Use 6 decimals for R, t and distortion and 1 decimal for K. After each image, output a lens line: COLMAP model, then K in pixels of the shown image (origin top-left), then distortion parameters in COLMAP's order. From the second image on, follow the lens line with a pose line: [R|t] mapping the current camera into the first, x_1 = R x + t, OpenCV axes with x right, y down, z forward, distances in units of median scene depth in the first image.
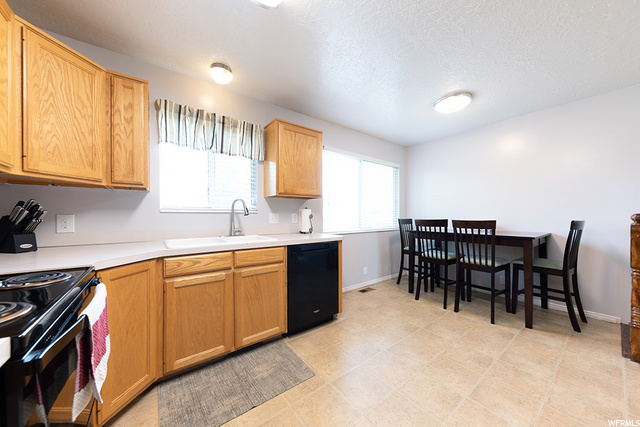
lens RADIAL K [[218.8, 0, 319.9], [0, 218.8, 215.6], [0, 0, 1]] dist [-0.000529, 0.000012]
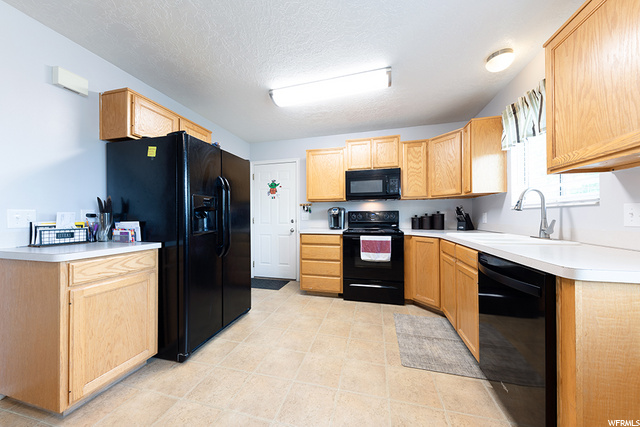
lens RADIAL K [[218.8, 0, 320.1], [0, 218.8, 216.8], [0, 0, 1]] dist [-0.000529, 0.000012]
pose [[-0.785979, -0.009587, -0.618178, 0.702050], [-0.004179, 0.999939, -0.010194, 0.030146], [0.618239, -0.005428, -0.785972, 1.192017]]
